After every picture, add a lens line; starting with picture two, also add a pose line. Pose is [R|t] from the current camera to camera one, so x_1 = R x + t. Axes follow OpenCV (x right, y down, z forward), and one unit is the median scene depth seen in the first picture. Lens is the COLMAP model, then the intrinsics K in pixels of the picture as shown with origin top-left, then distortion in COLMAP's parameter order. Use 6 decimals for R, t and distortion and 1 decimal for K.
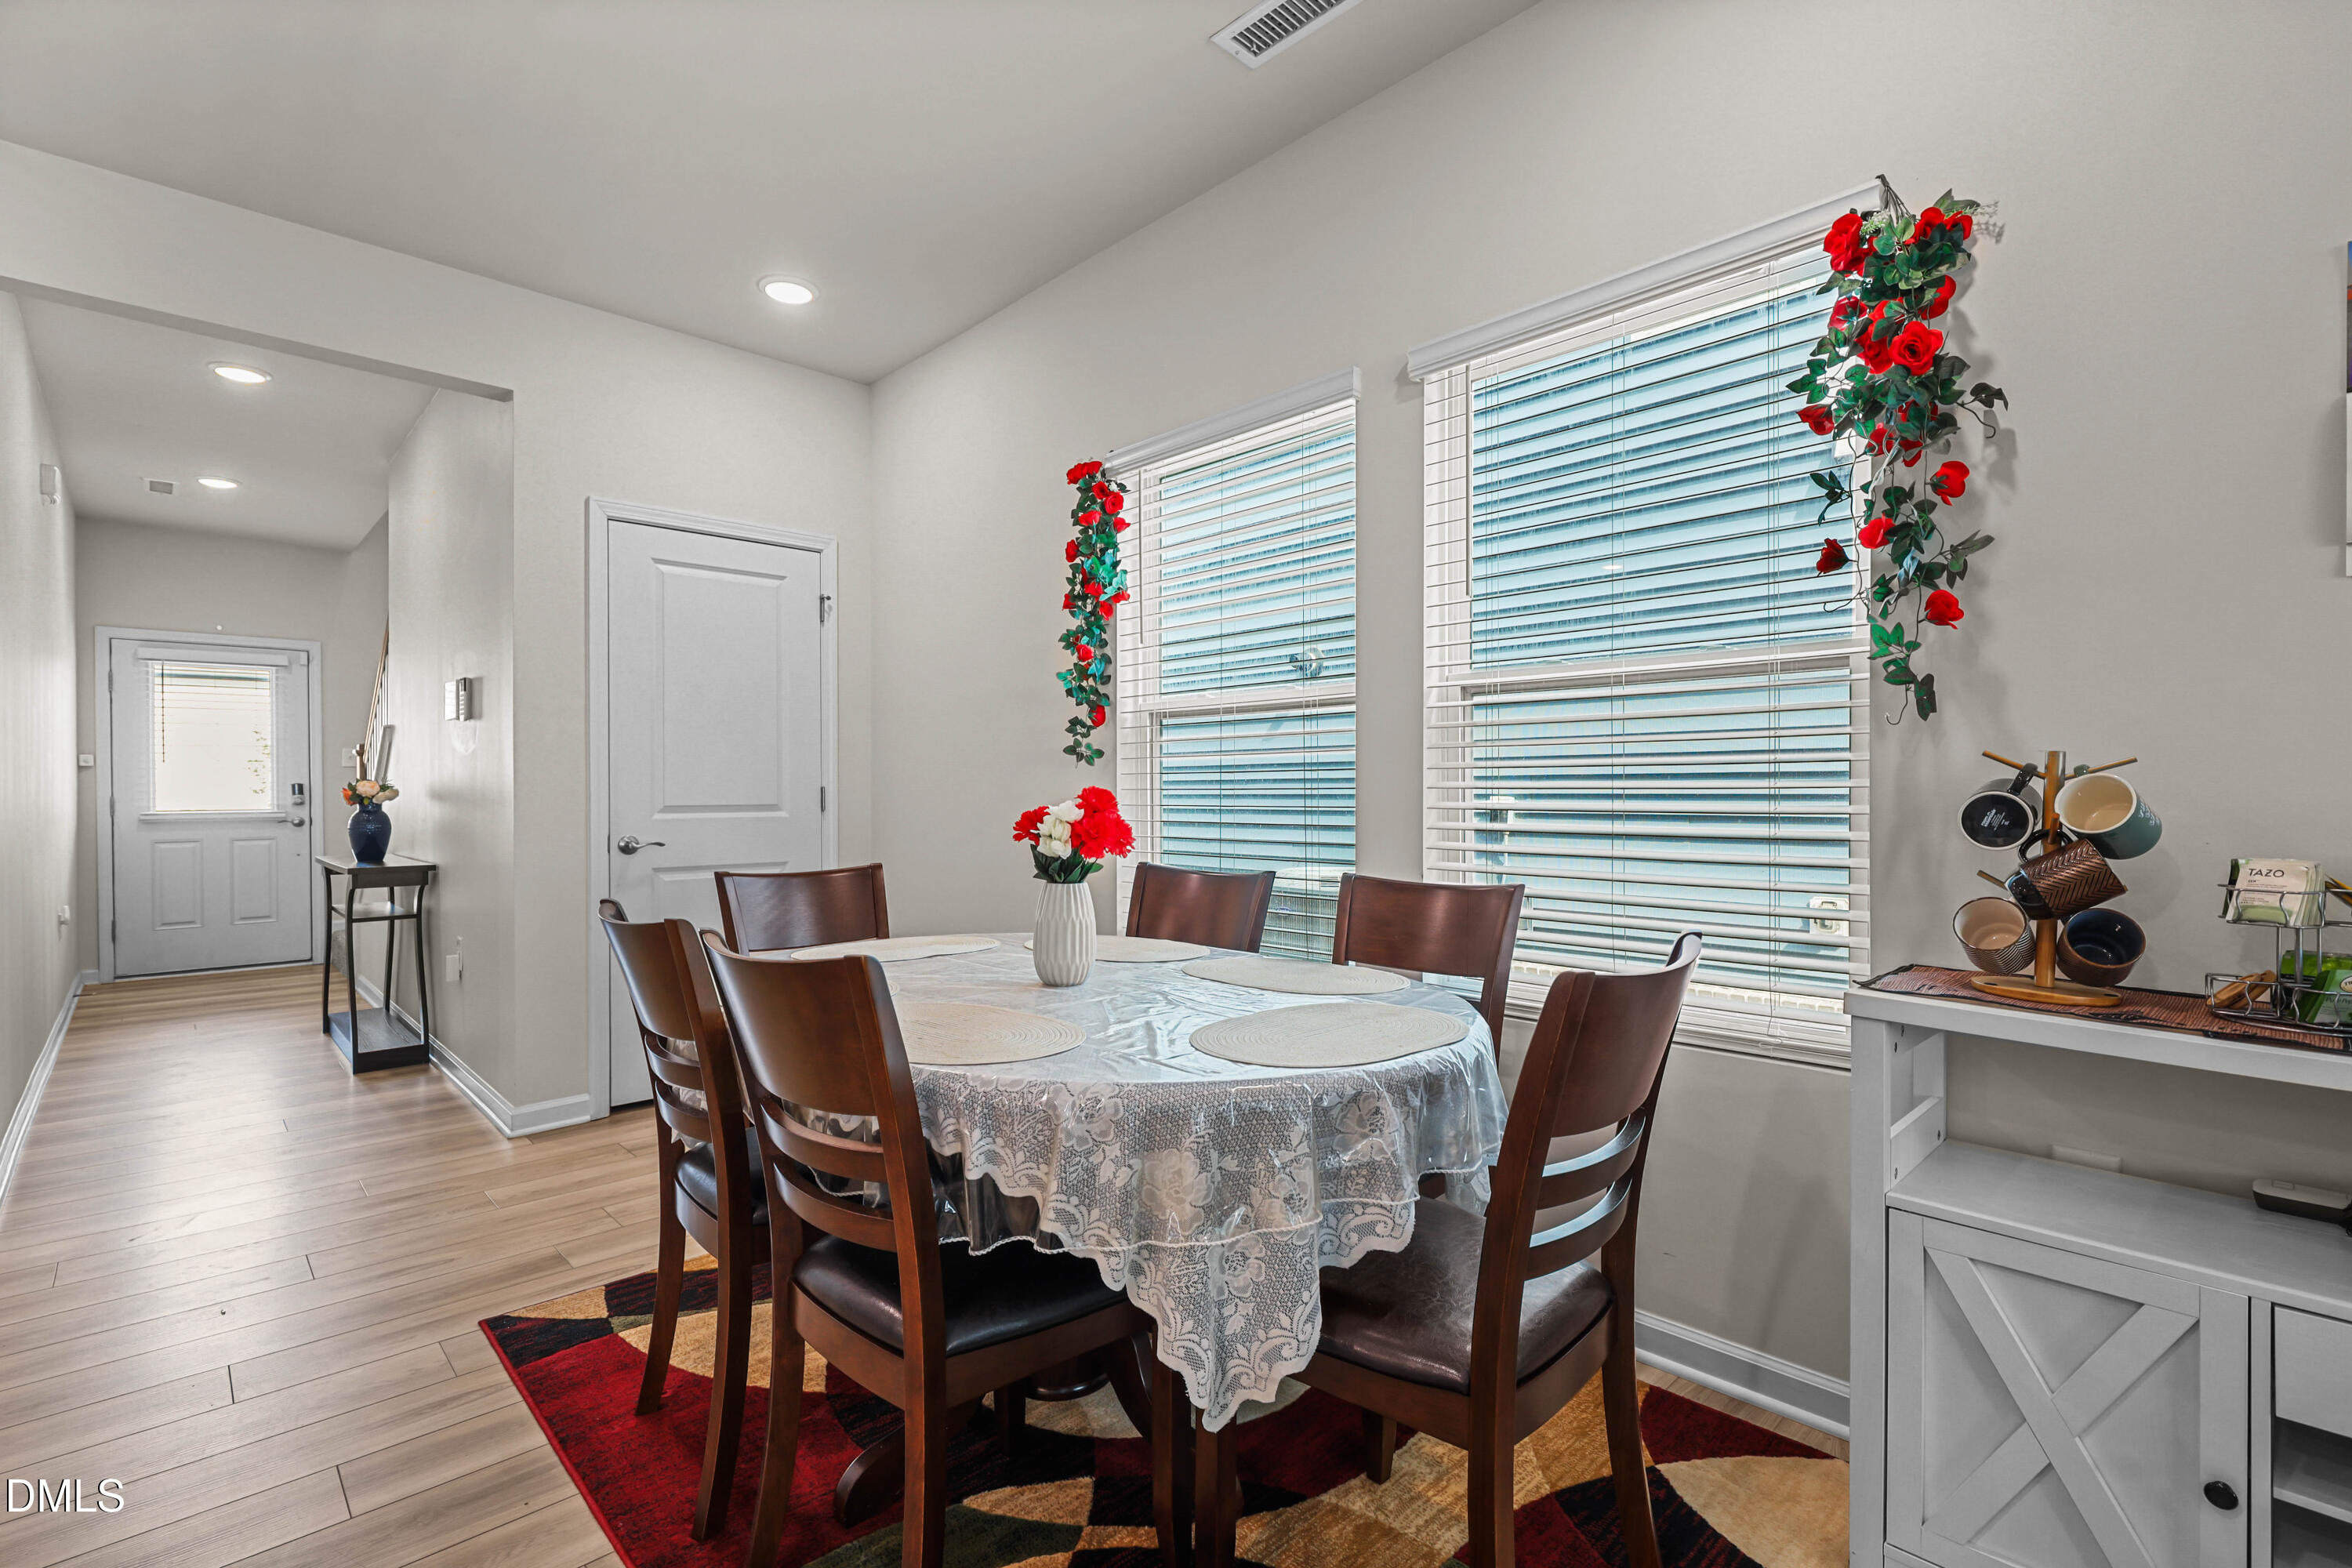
lens RADIAL K [[1064.6, 0, 1175.1], [0, 1064.6, 788.2], [0, 0, 1]] dist [0.003515, 0.000129]
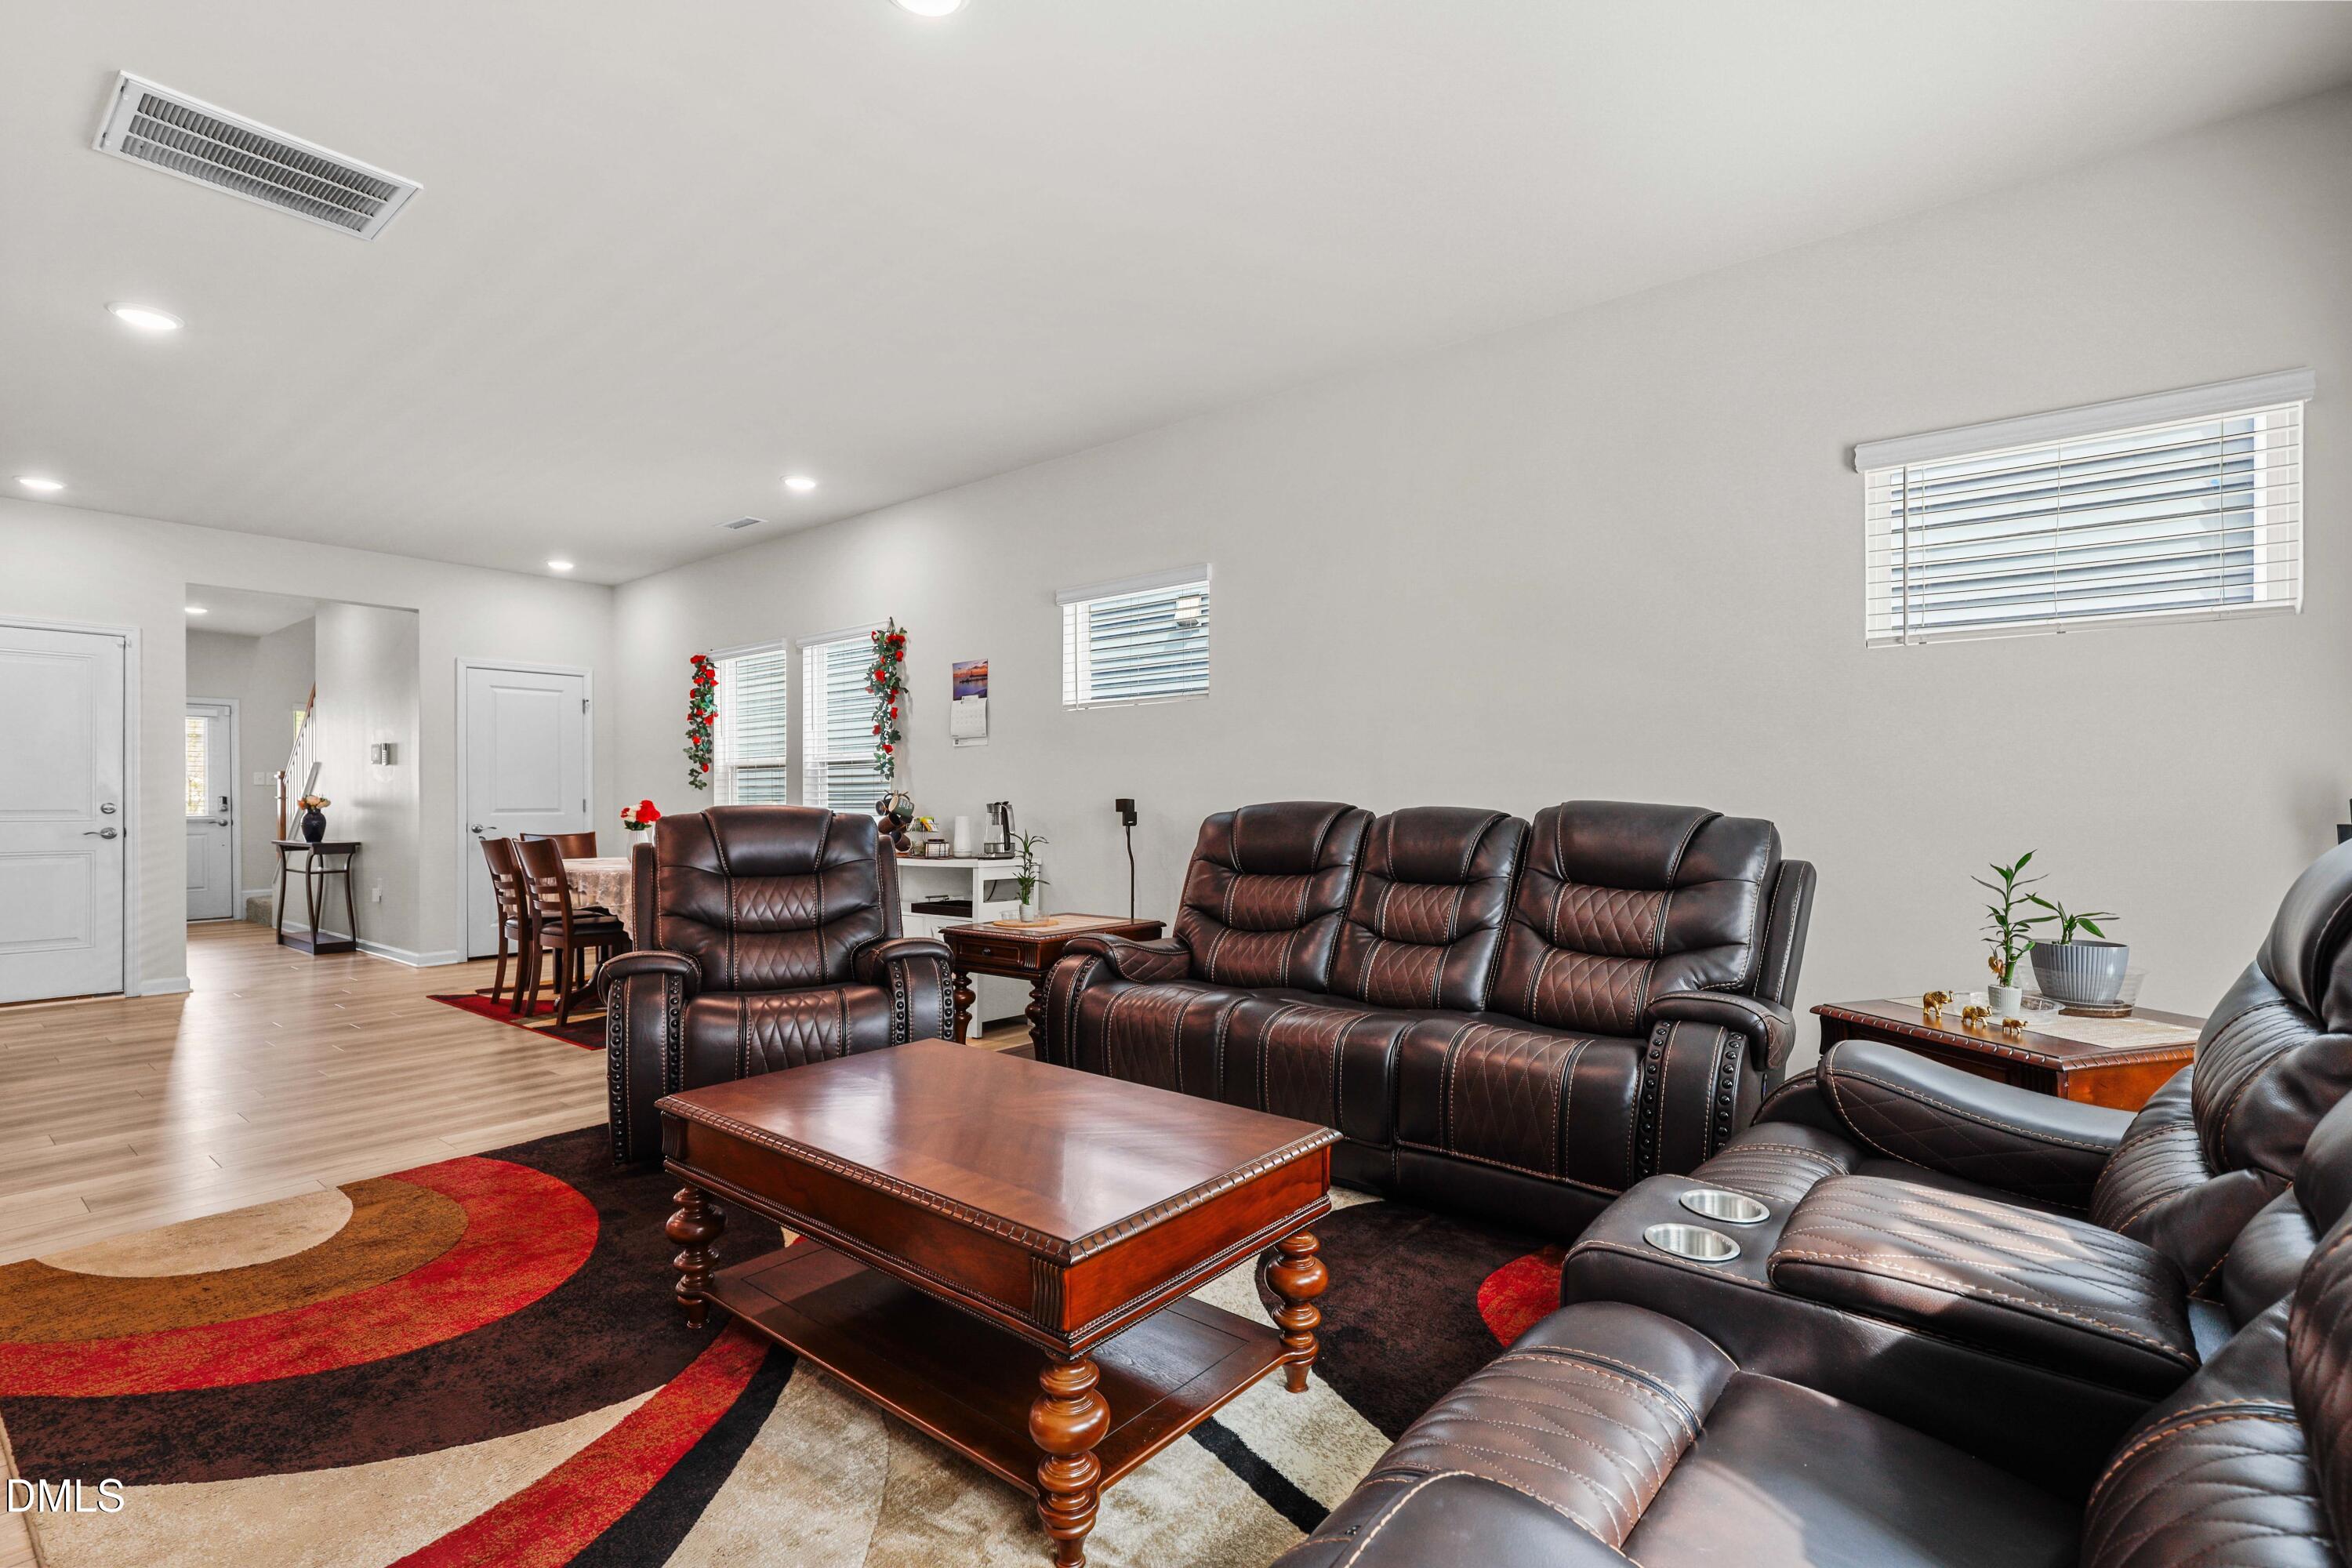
lens RADIAL K [[1064.6, 0, 1179.5], [0, 1064.6, 793.7], [0, 0, 1]] dist [0.003515, 0.000129]
pose [[0.991489, -0.001514, 0.130179, 0.627473], [0.001816, 0.999996, -0.002202, -0.005707], [-0.130175, 0.002419, 0.991488, -1.360583]]
